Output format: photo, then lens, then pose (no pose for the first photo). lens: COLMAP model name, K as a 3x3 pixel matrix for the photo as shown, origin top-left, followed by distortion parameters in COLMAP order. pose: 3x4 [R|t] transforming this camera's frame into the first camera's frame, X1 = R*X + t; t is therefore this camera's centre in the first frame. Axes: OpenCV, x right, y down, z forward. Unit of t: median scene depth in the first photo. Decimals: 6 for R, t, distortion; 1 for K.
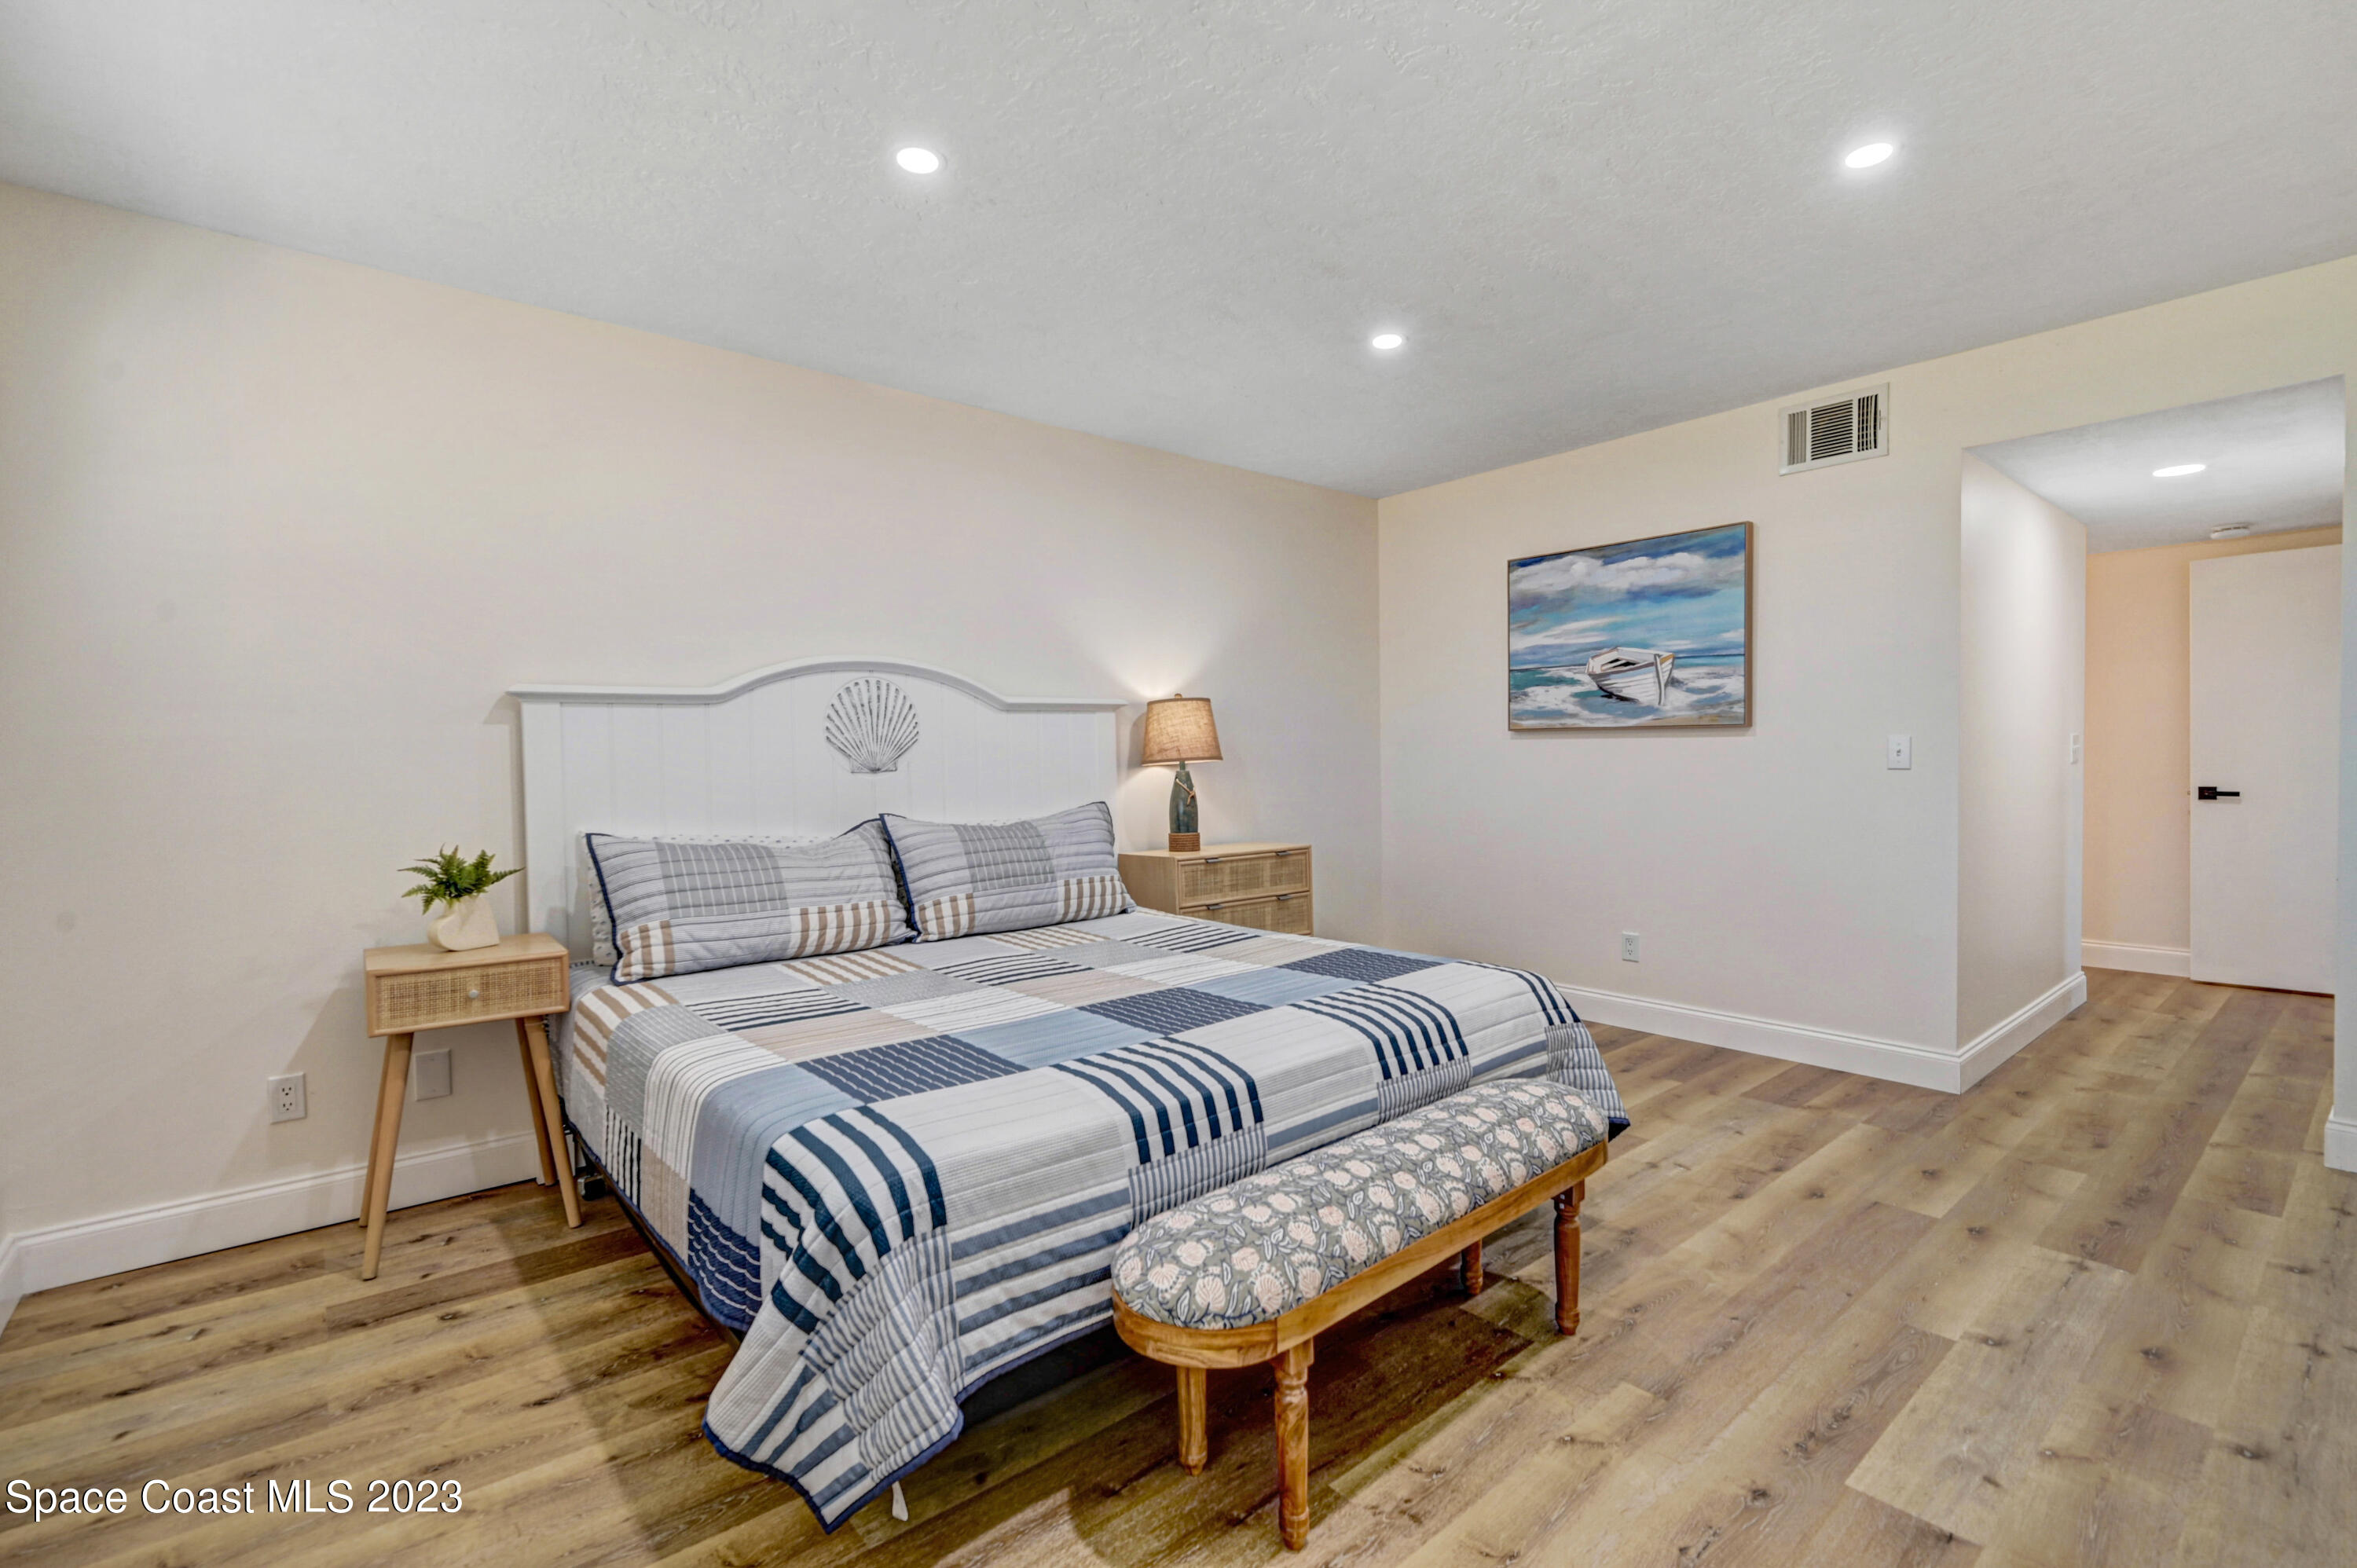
lens RADIAL K [[1043.4, 0, 1164.4], [0, 1043.4, 767.0], [0, 0, 1]] dist [0.001759, 0.000473]
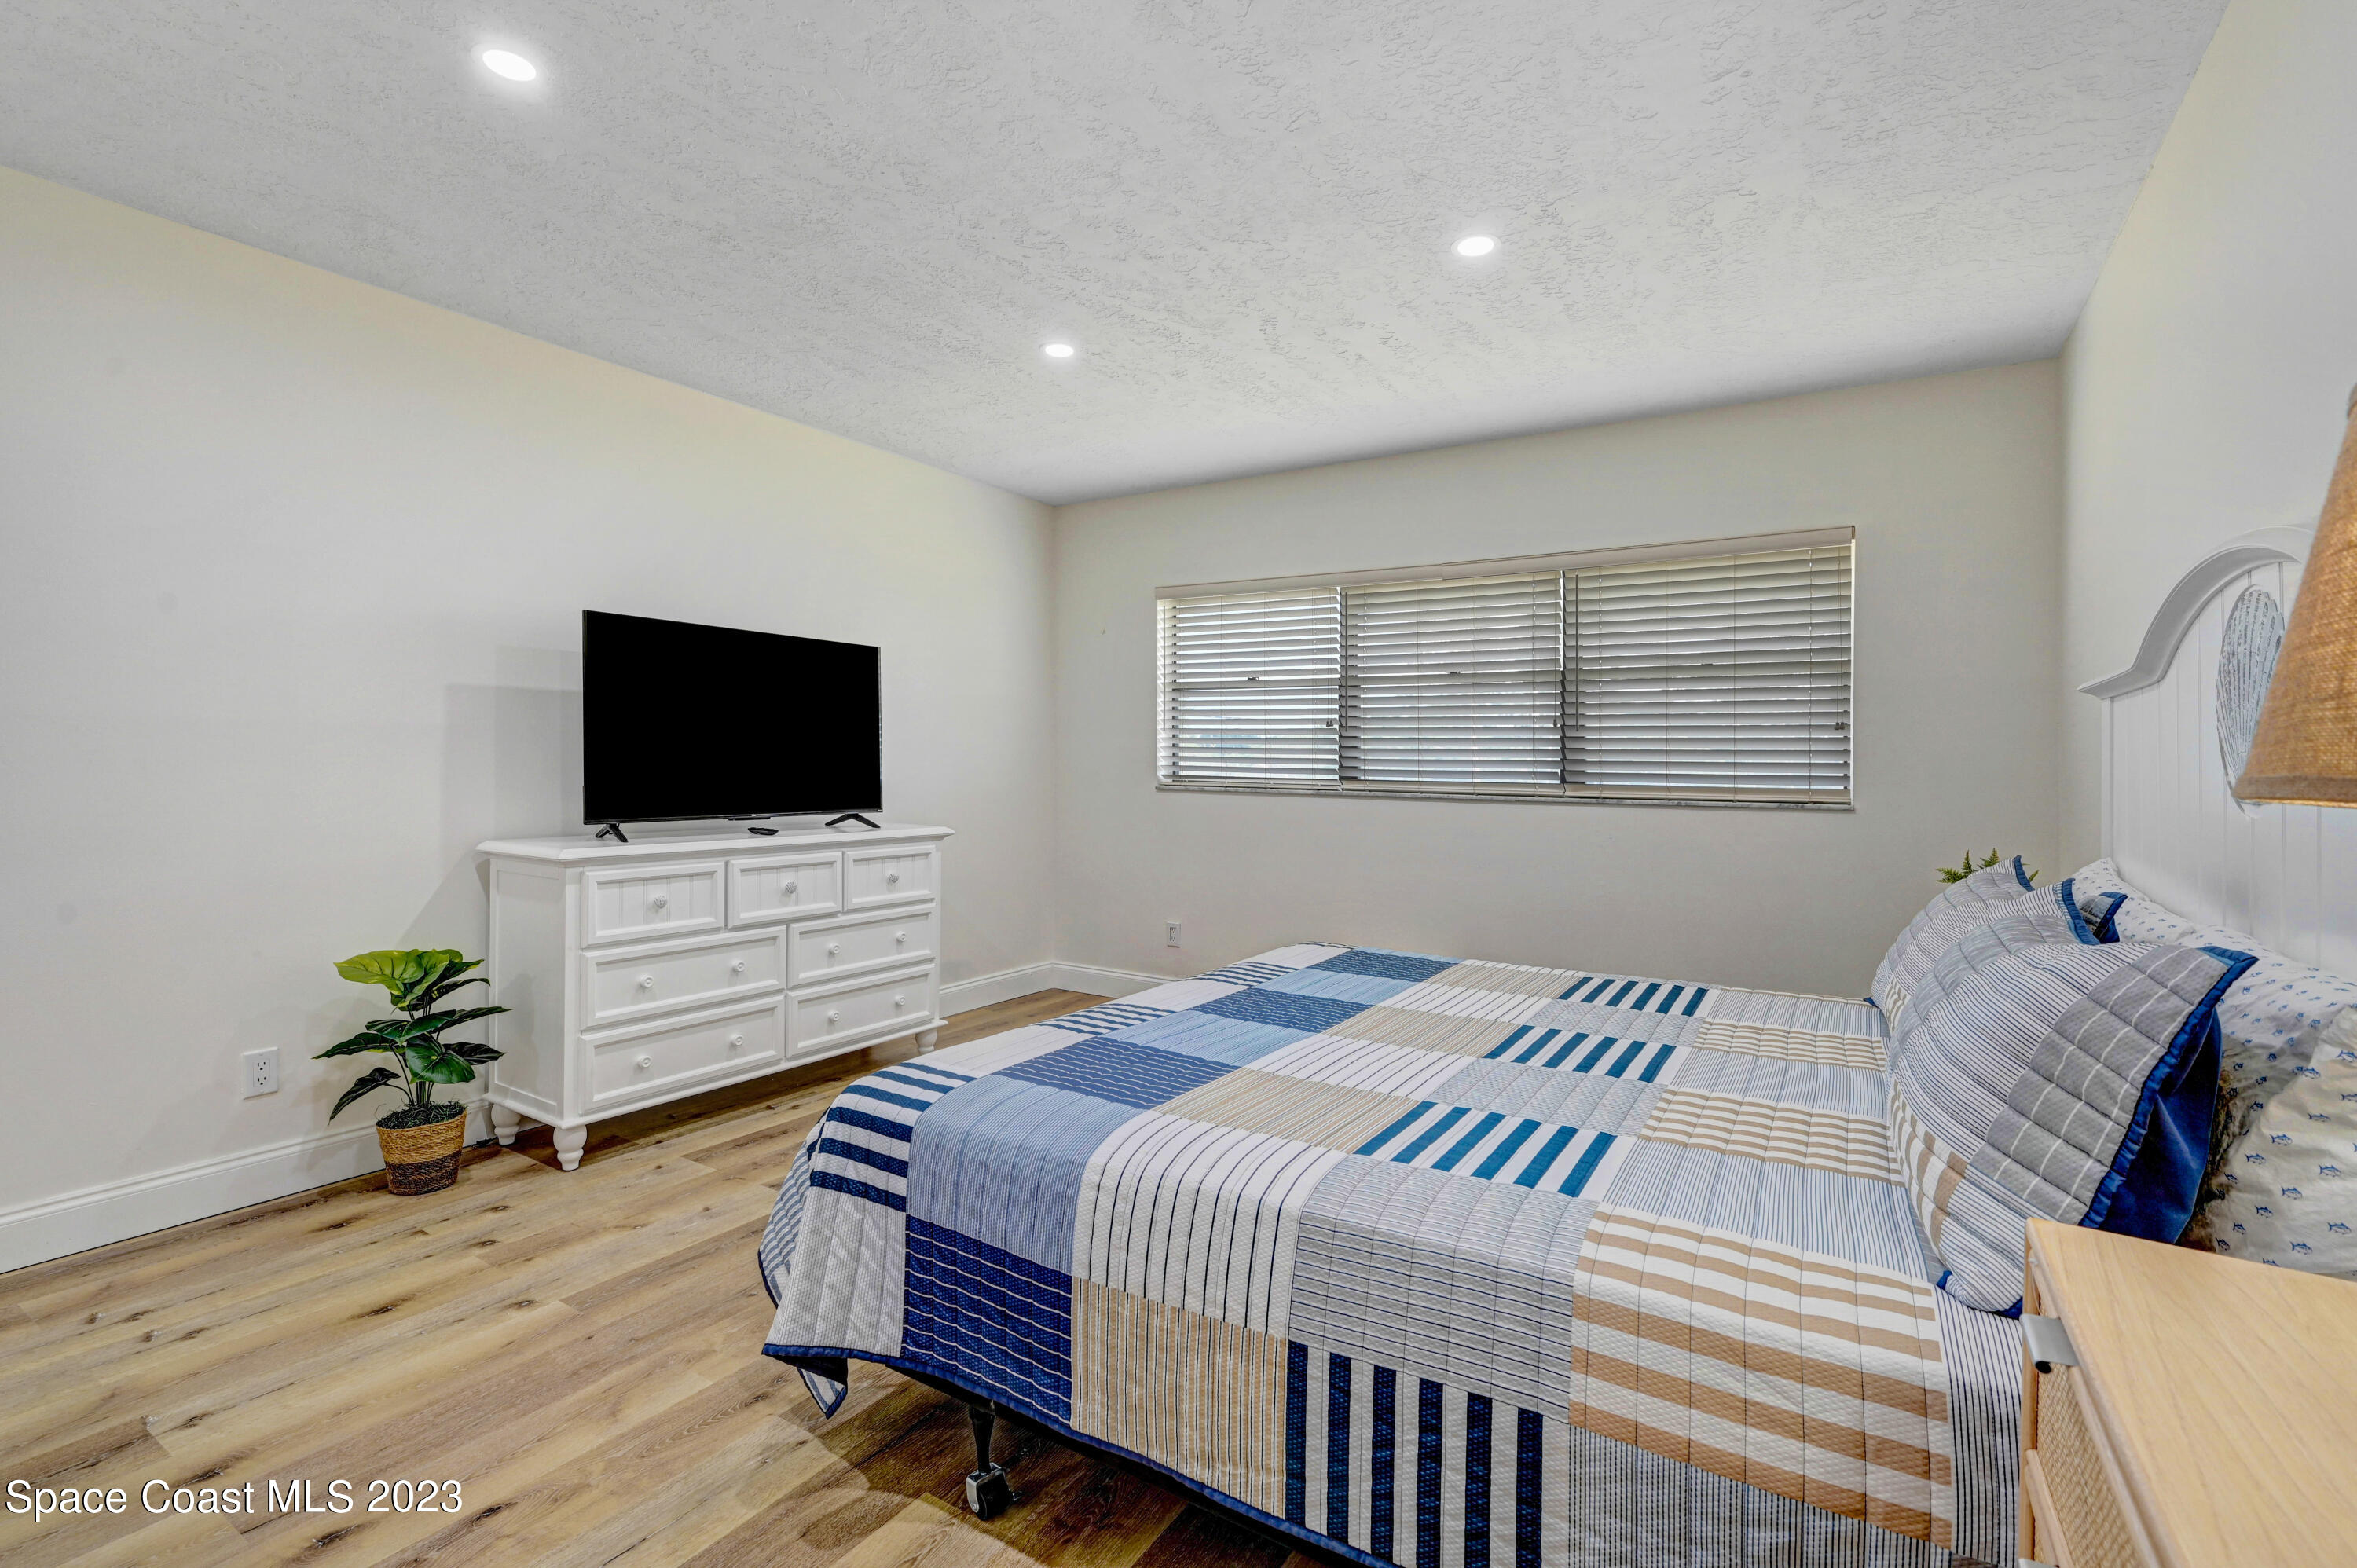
lens RADIAL K [[1091.1, 0, 1188.8], [0, 1091.1, 765.7], [0, 0, 1]] dist [-0.001746, -0.000048]
pose [[-0.947894, 0.001991, -0.318581, 0.413027], [-0.003202, 0.999870, 0.015778, -0.022853], [0.318571, 0.015977, -0.947764, 1.891006]]
